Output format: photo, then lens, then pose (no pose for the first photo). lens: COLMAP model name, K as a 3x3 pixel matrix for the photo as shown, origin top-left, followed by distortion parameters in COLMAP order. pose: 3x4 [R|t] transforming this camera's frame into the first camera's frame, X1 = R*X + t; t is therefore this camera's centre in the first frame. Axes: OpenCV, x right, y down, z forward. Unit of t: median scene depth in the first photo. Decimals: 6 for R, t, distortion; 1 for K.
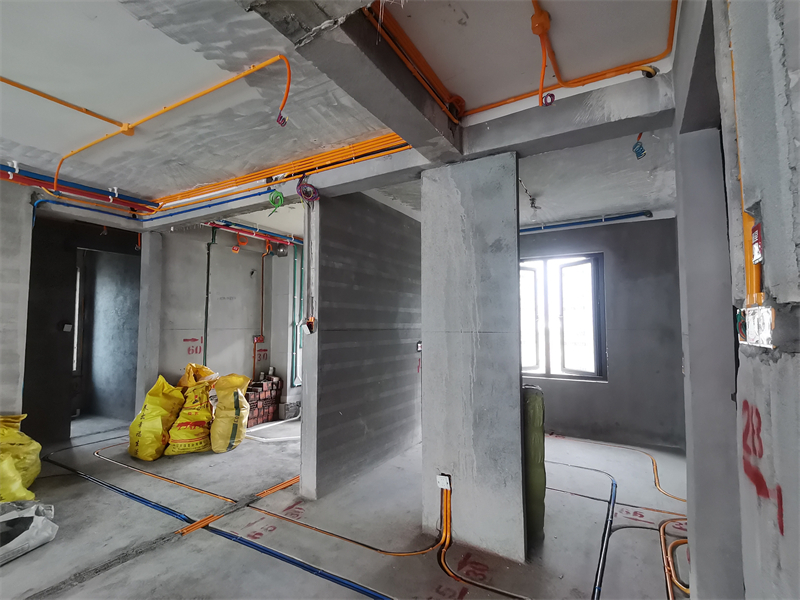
lens RADIAL K [[391.0, 0, 393.9], [0, 391.0, 303.6], [0, 0, 1]] dist [0.069859, -0.052637]
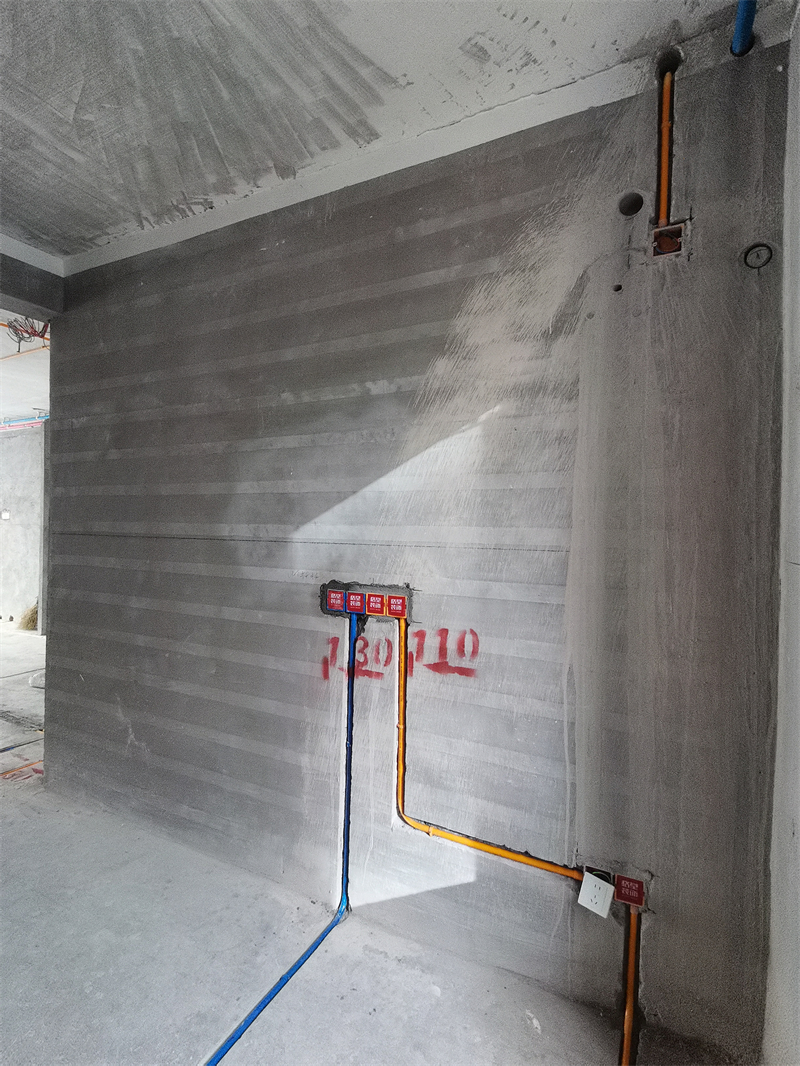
lens RADIAL K [[528.4, 0, 395.3], [0, 528.4, 527.7], [0, 0, 1]] dist [0.054466, -0.039958]
pose [[0.054890, 0.004653, -0.998482, 0.703664], [0.040002, 0.999176, 0.006855, 0.075318], [0.997691, -0.040318, 0.054658, 1.487124]]
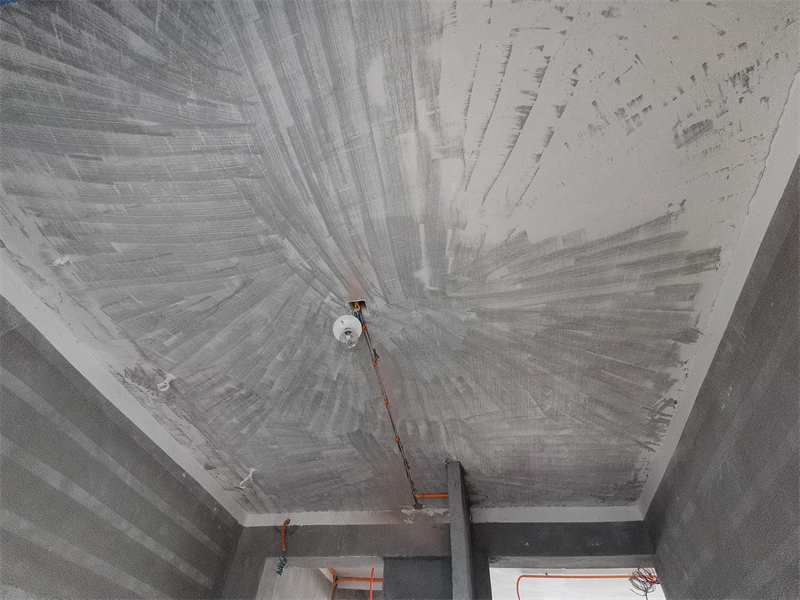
lens RADIAL K [[389.8, 0, 395.4], [0, 389.8, 303.1], [0, 0, 1]] dist [0.080923, -0.066522]
pose [[-0.942712, -0.292949, -0.159606, 0.492681], [-0.050579, 0.598403, -0.799597, 0.038938], [0.329750, -0.745717, -0.578939, 1.602155]]
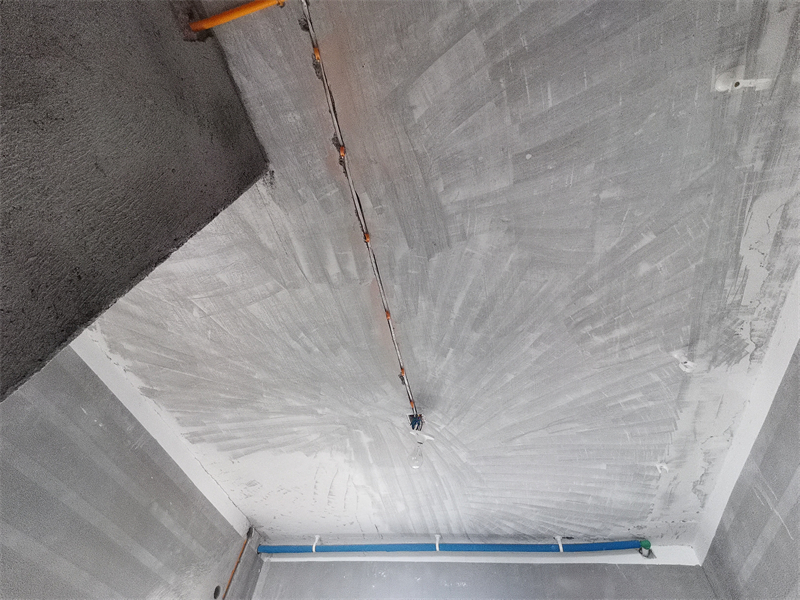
lens RADIAL K [[389.8, 0, 395.4], [0, 389.8, 303.1], [0, 0, 1]] dist [0.080923, -0.066522]
pose [[0.949977, 0.299311, 0.089196, 0.328350], [-0.122865, 0.620719, -0.774346, -0.007144], [-0.287136, 0.724652, 0.626444, 0.839236]]
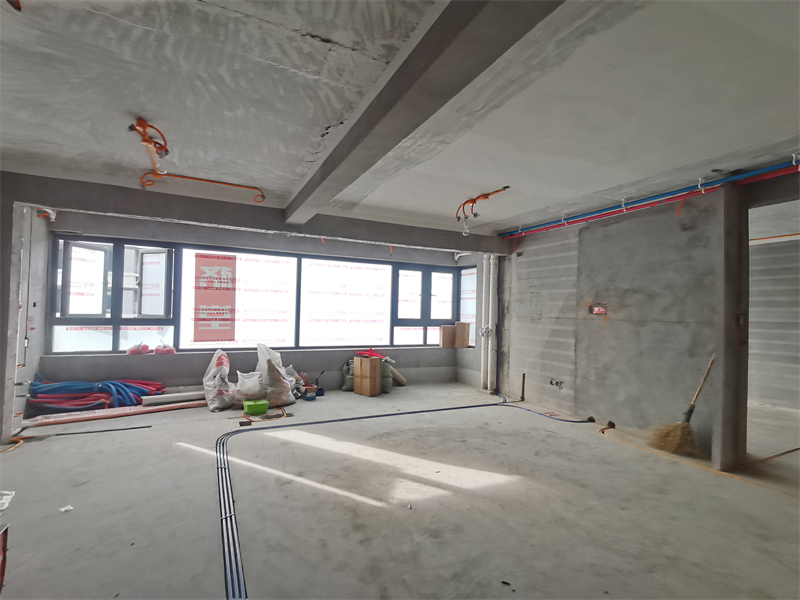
lens RADIAL K [[389.8, 0, 395.4], [0, 389.8, 303.1], [0, 0, 1]] dist [0.080923, -0.066522]
pose [[-0.554424, -0.027731, -0.831772, 0.081446], [0.024491, 0.998468, -0.049613, 0.004176], [0.831874, -0.047877, -0.552896, 0.156129]]
